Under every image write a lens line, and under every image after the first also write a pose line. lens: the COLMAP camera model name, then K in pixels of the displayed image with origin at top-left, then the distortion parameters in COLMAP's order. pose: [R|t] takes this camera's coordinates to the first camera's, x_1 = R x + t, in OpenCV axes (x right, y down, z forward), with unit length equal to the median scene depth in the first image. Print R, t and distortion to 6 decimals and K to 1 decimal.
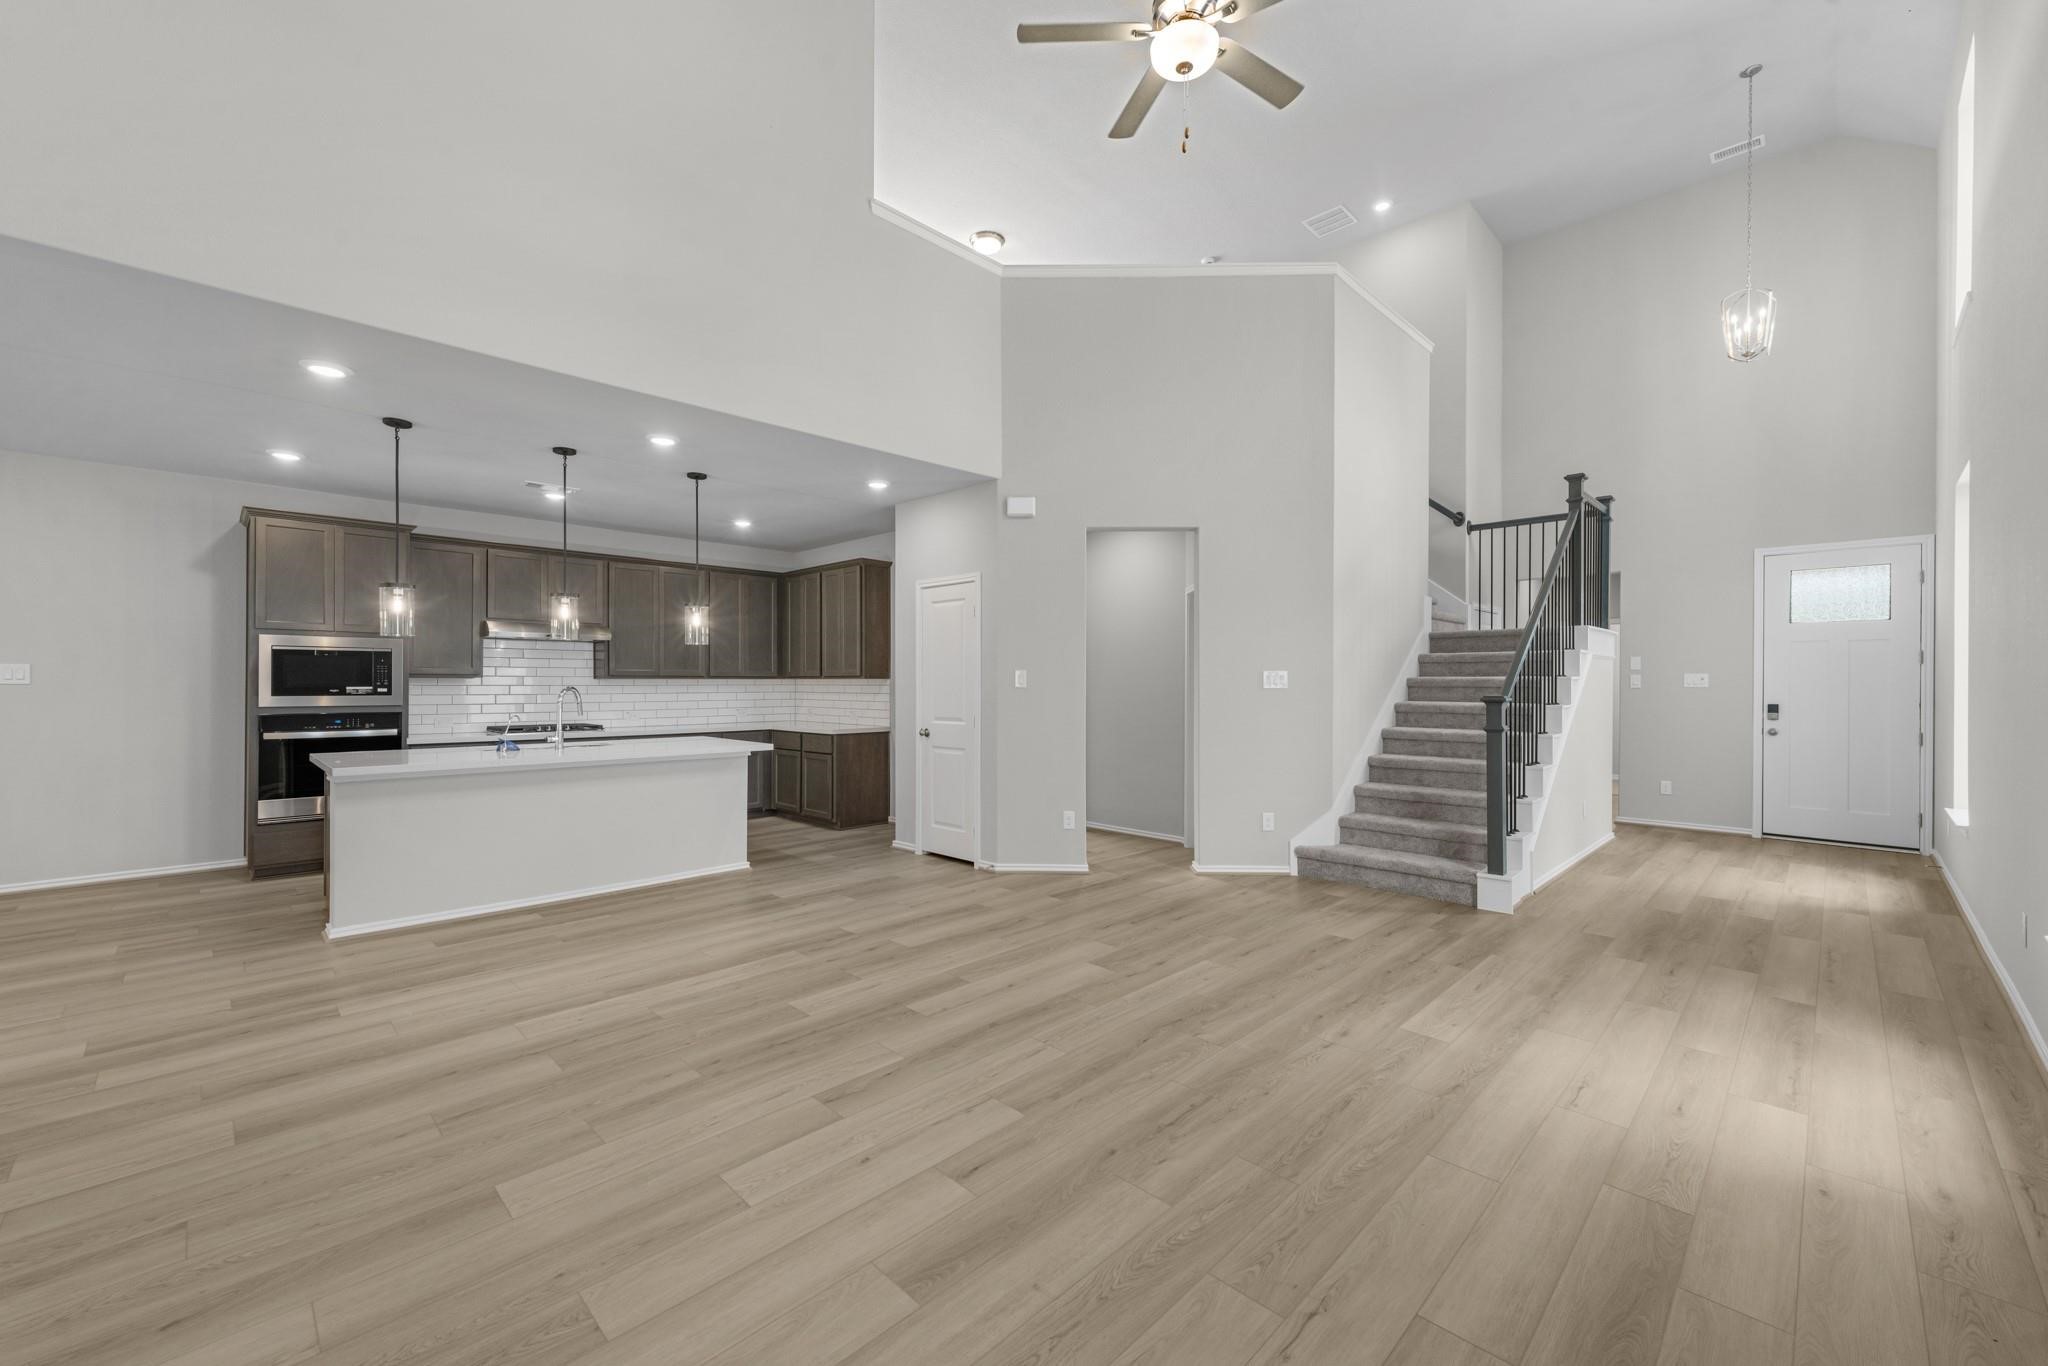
lens RADIAL K [[817.5, 0, 1019.5], [0, 817.5, 678.8], [0, 0, 1]] dist [0.007834, -0.000334]
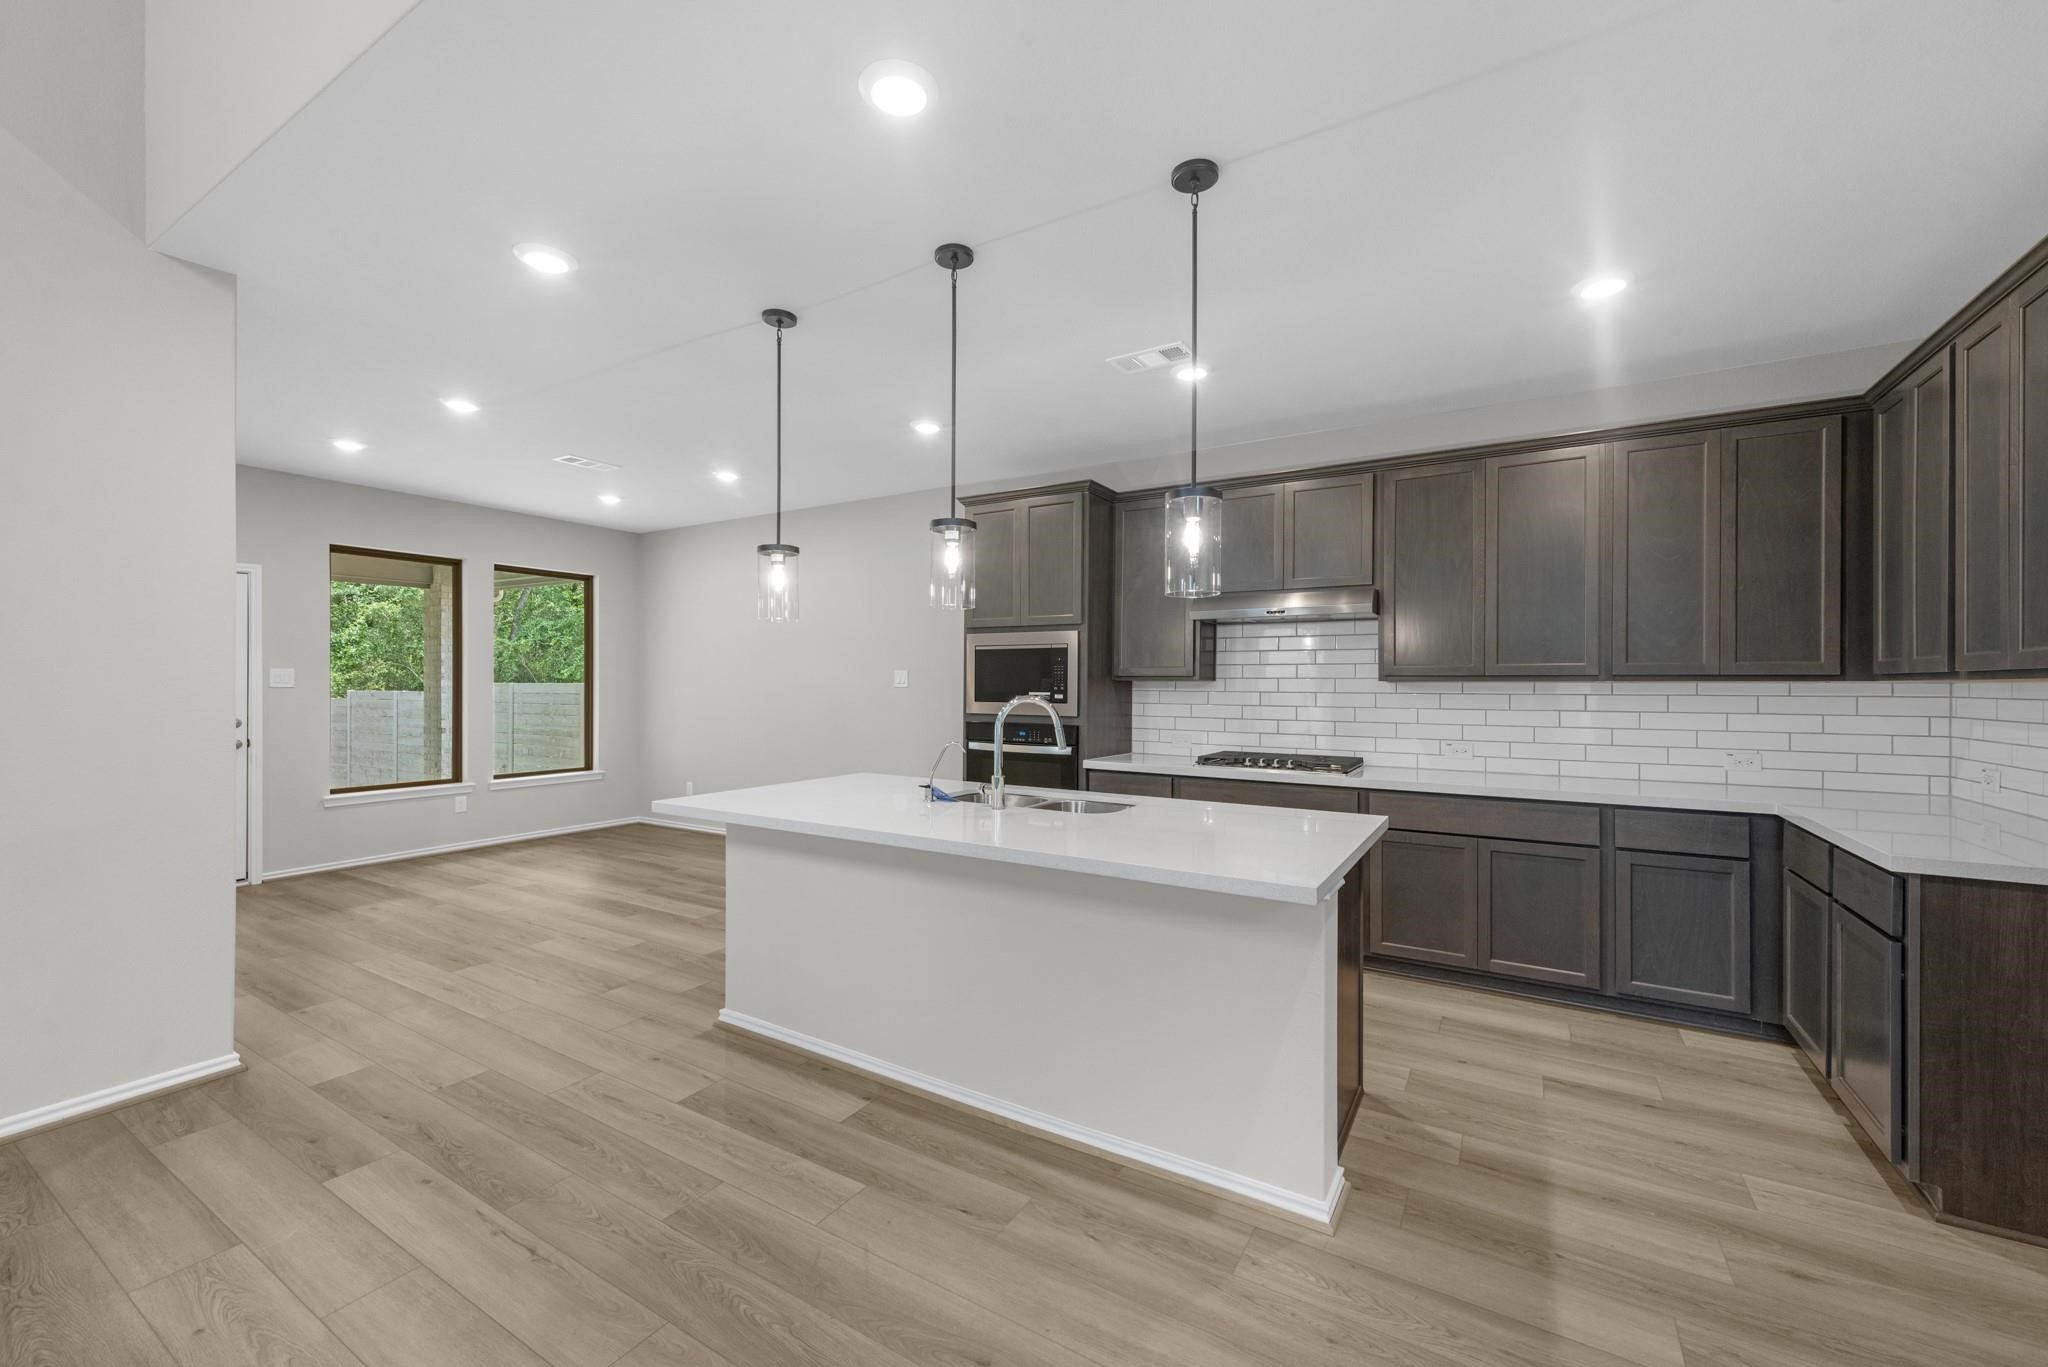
lens RADIAL K [[817.5, 0, 1019.5], [0, 817.5, 679.3], [0, 0, 1]] dist [0.007834, -0.000334]
pose [[0.233953, -0.006652, -0.972225, -0.018164], [0.000394, 0.999977, -0.006747, 0.002057], [0.972248, 0.001196, 0.233951, 0.680333]]
